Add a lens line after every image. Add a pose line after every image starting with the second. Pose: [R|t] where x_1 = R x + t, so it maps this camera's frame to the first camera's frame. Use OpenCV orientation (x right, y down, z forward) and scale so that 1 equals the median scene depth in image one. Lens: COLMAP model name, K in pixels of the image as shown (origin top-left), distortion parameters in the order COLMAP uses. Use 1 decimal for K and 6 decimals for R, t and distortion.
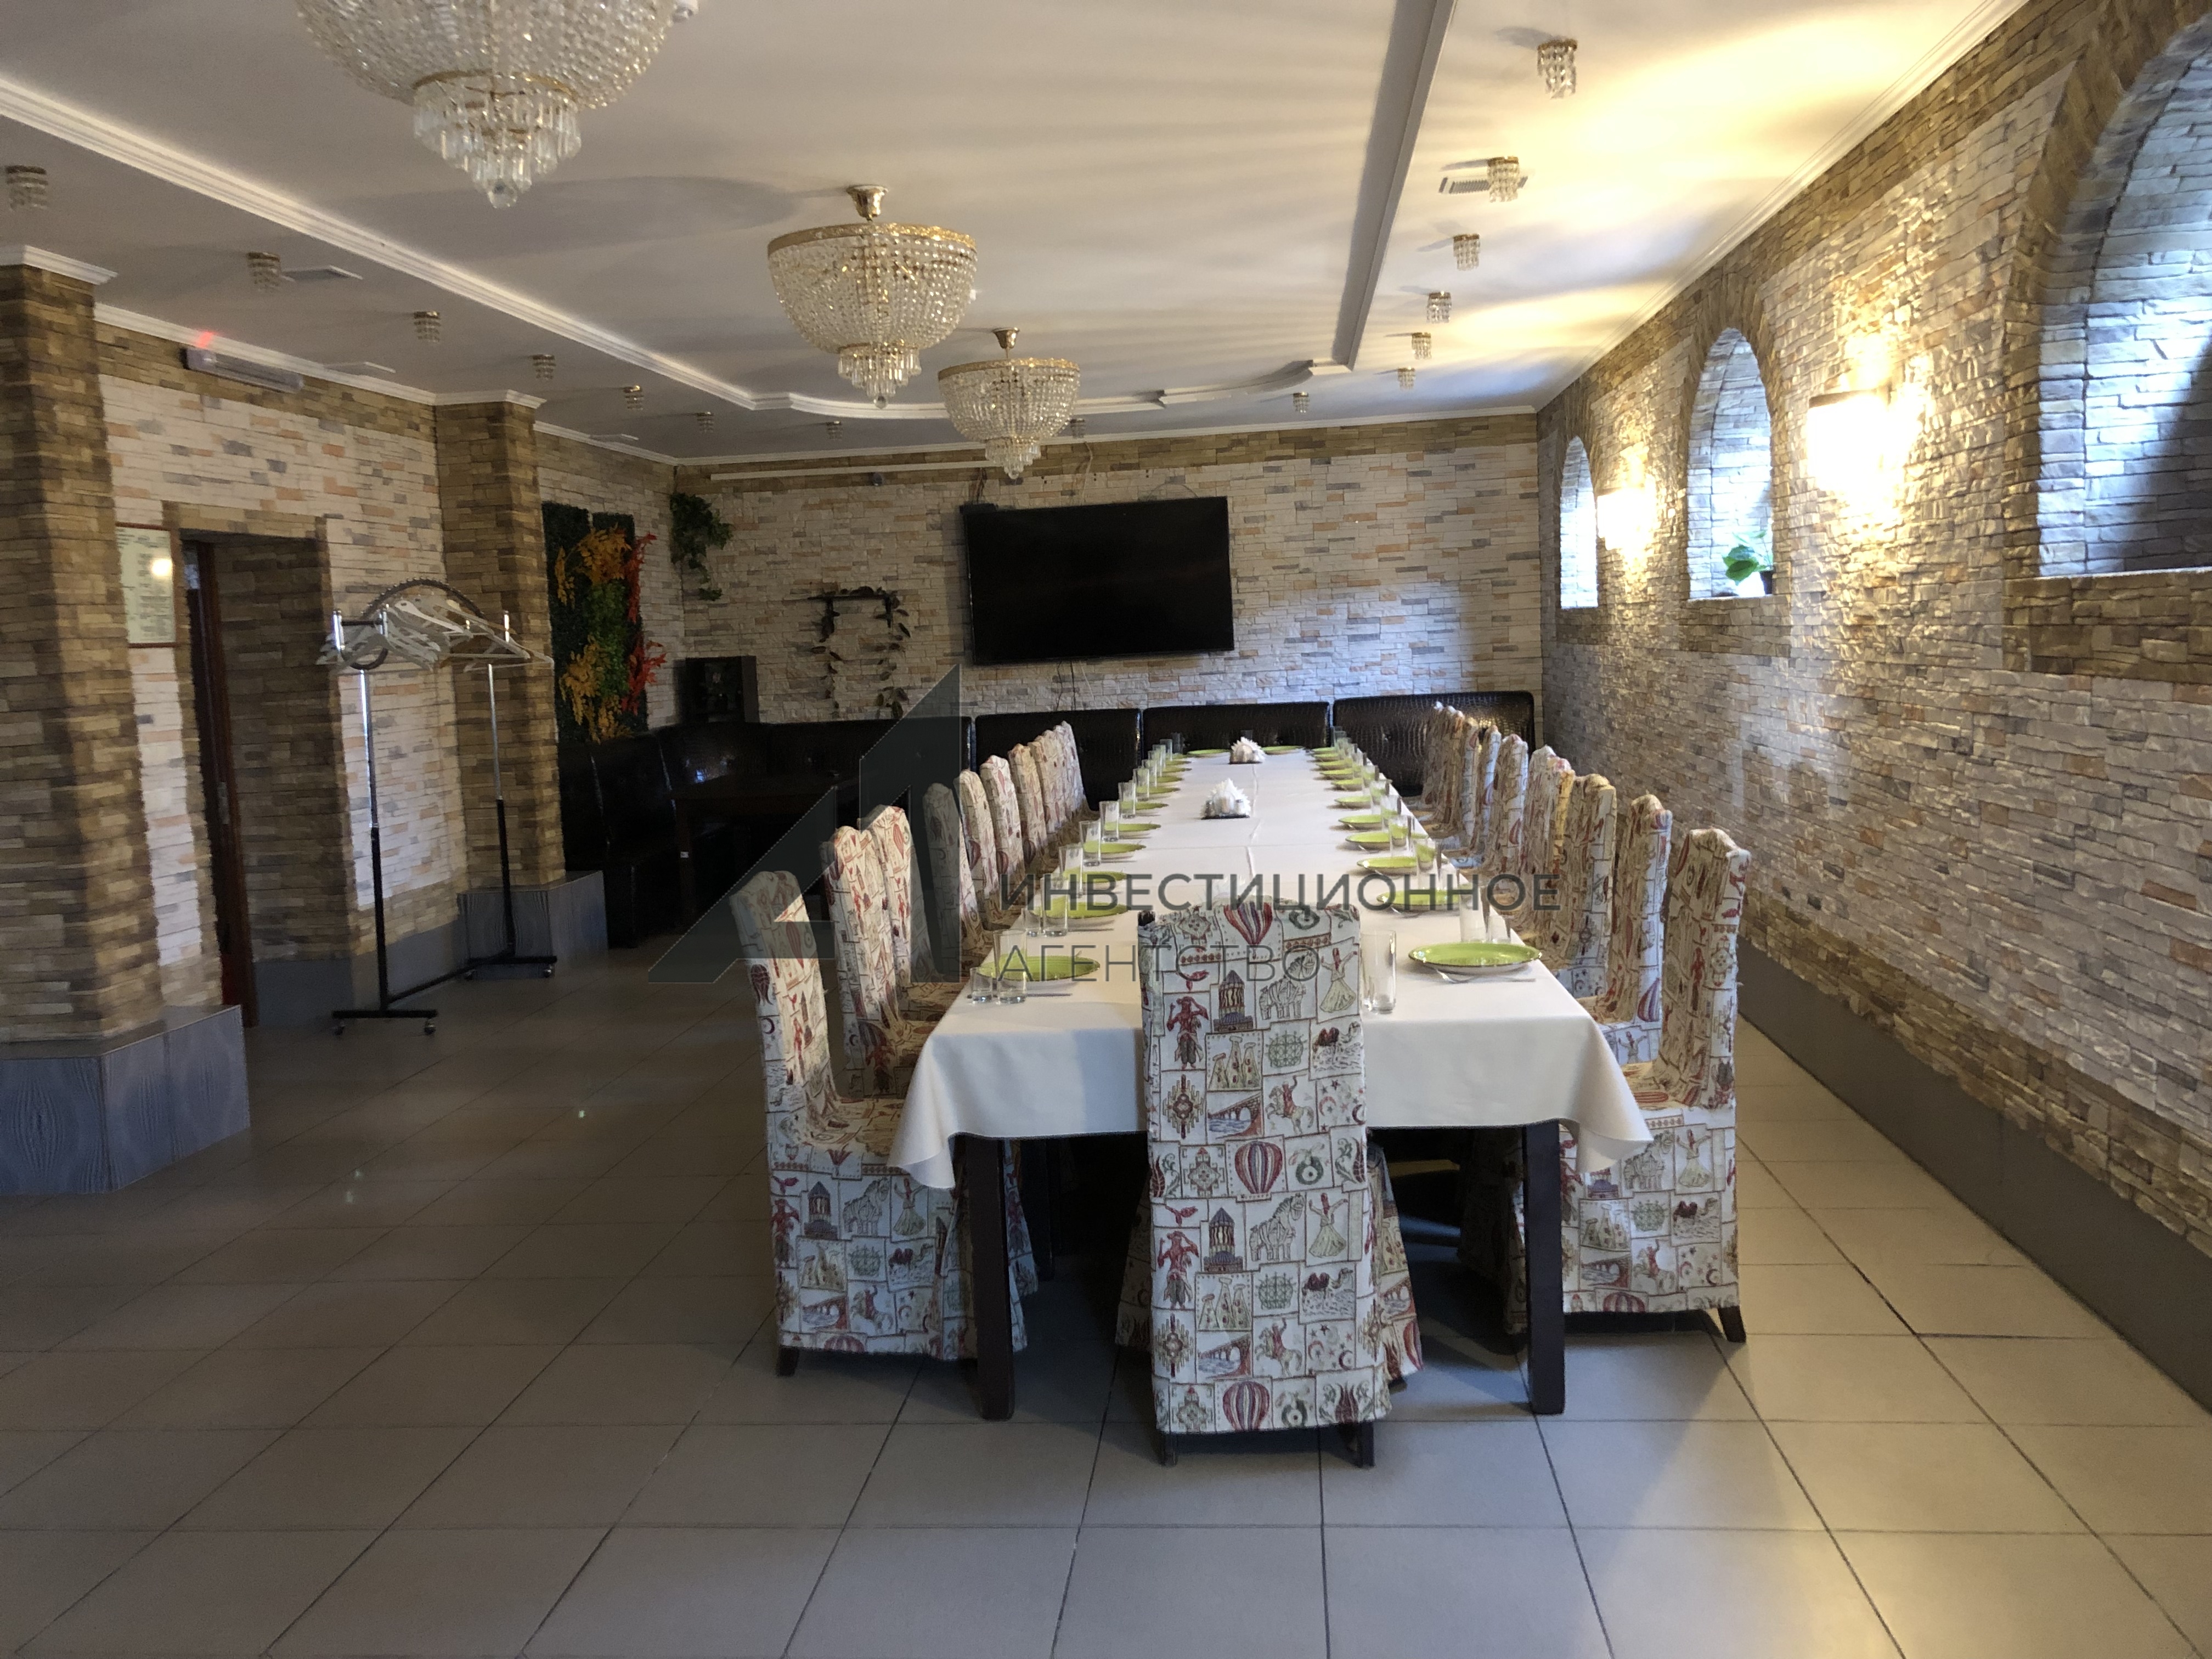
lens RADIAL K [[1821.5, 0, 1103.0], [0, 1821.5, 825.4], [0, 0, 1]] dist [0.042770, -0.050262]
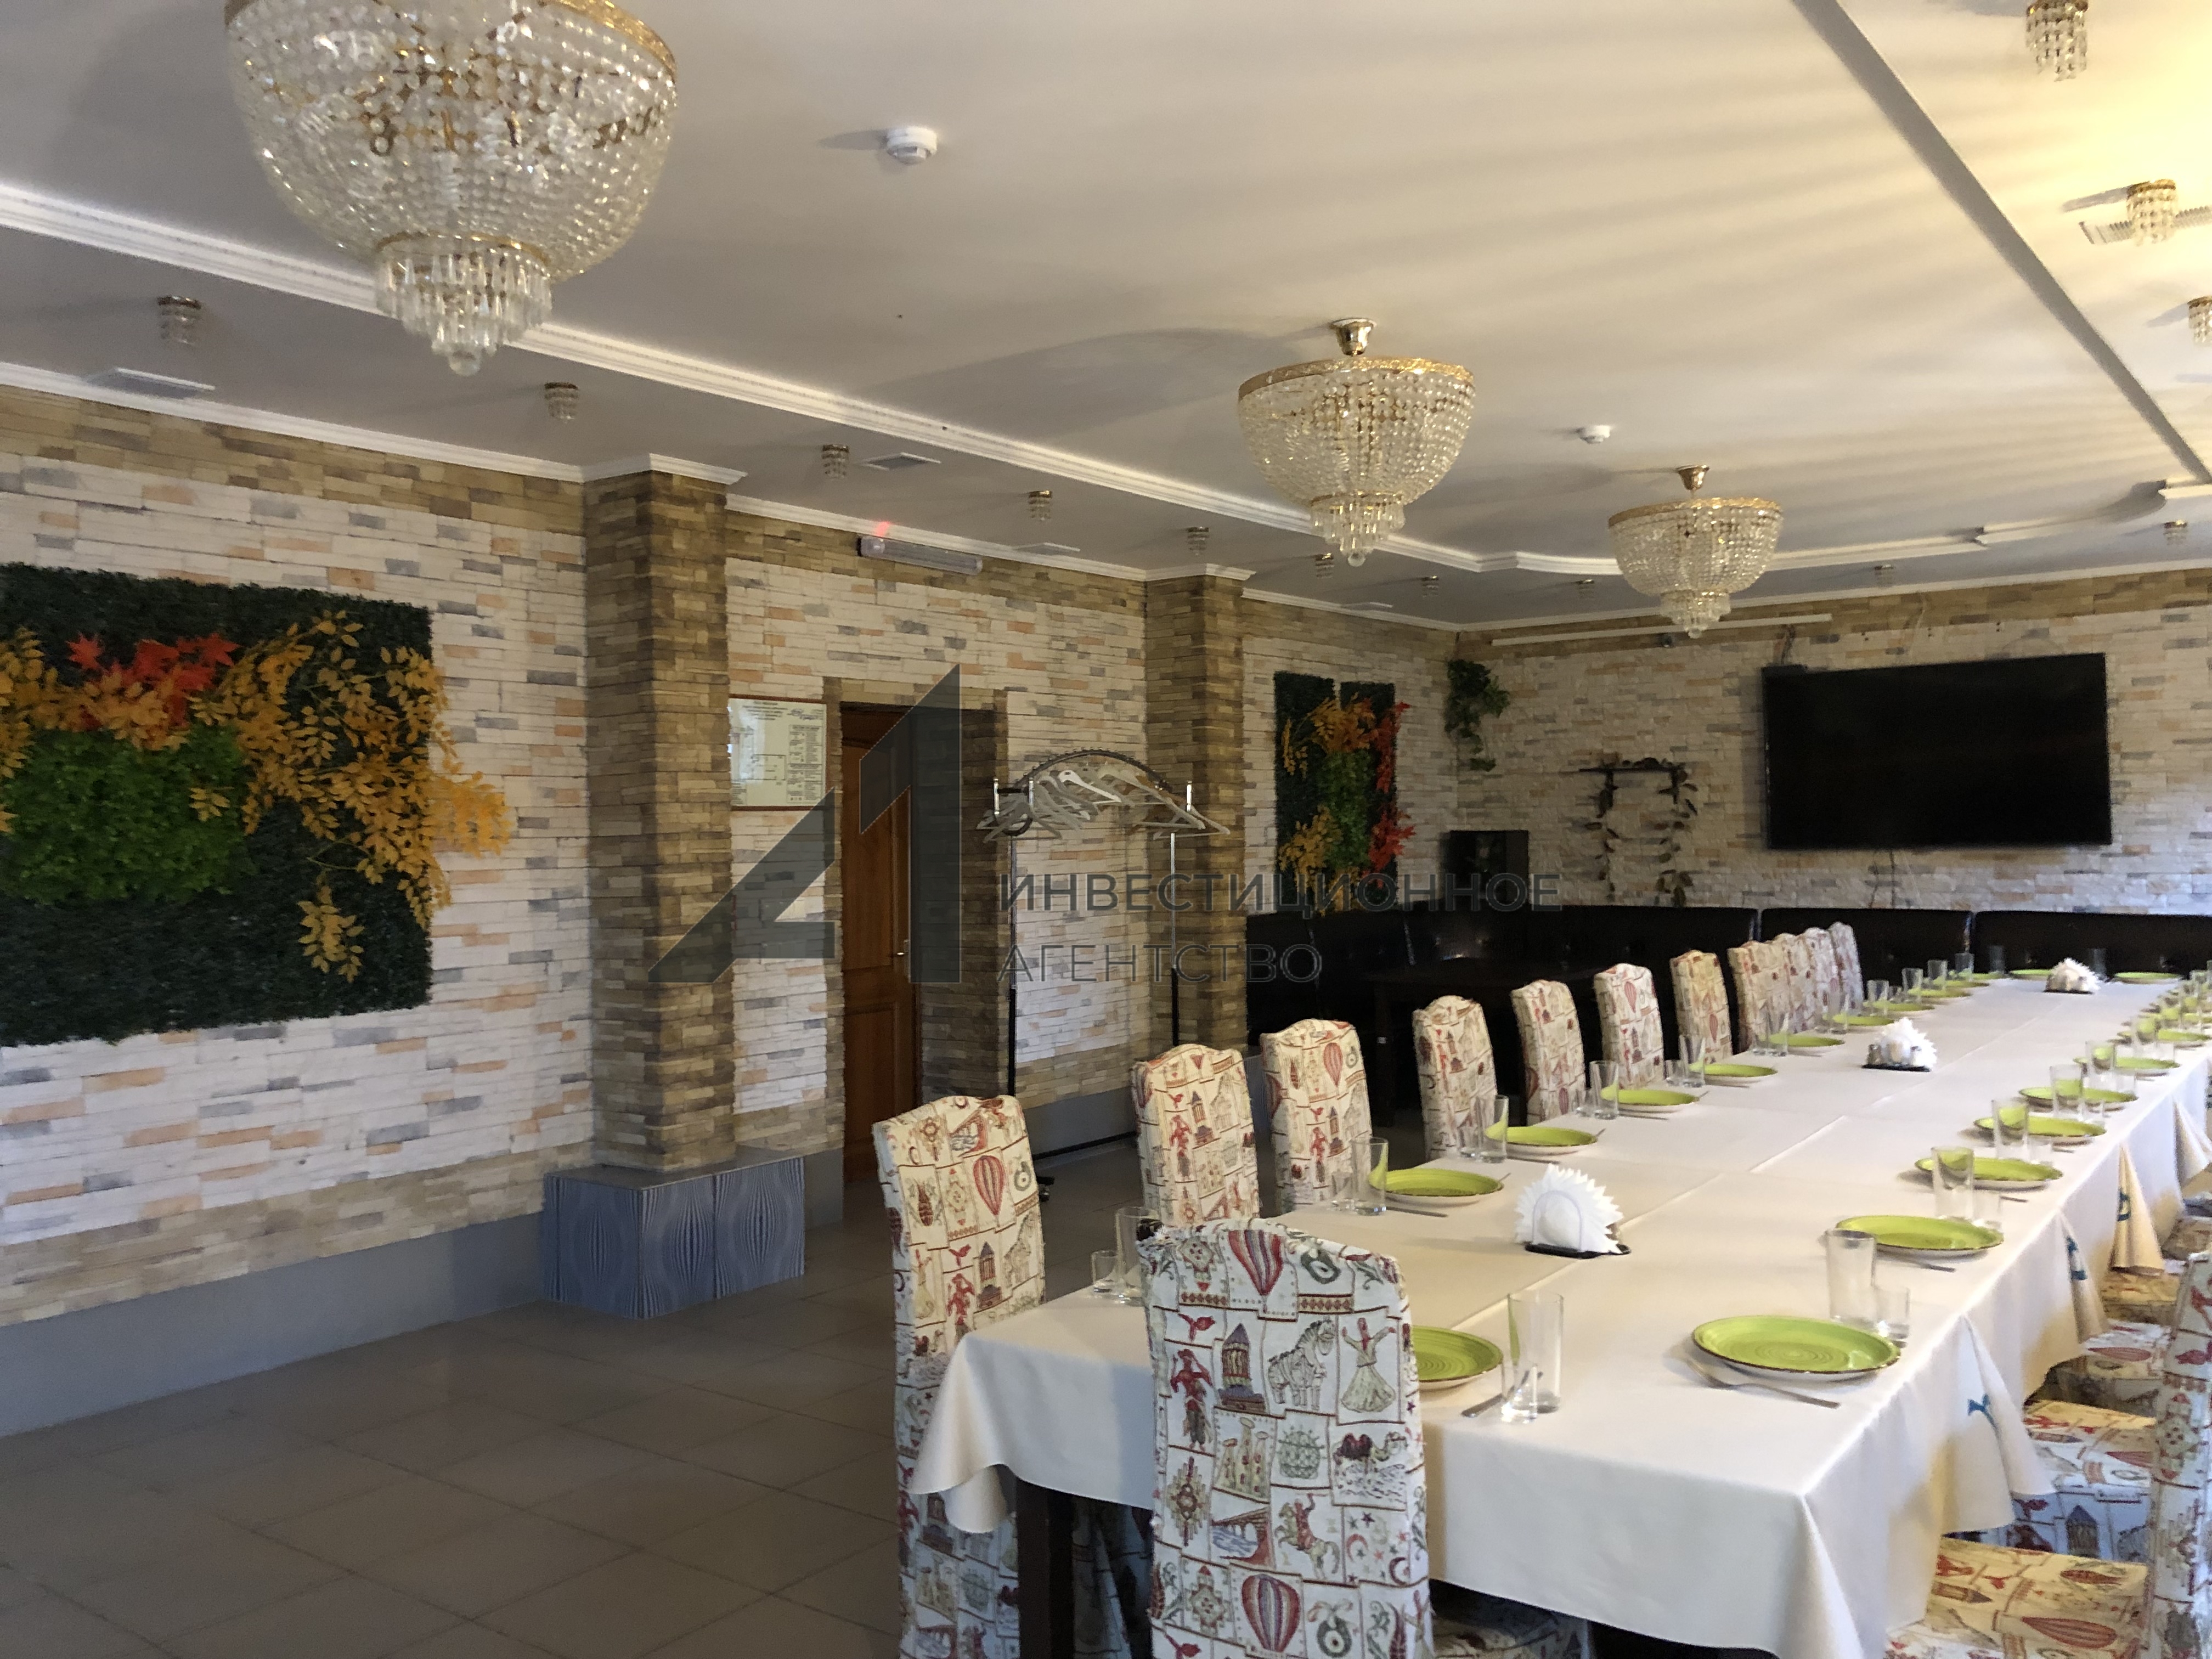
lens RADIAL K [[1821.5, 0, 1114.5], [0, 1821.5, 834.6], [0, 0, 1]] dist [0.042770, -0.050262]
pose [[0.859087, 0.037116, -0.510483, 0.227669], [-0.078933, 0.995043, -0.060489, -0.037721], [0.505707, 0.092259, 0.857758, 0.199981]]
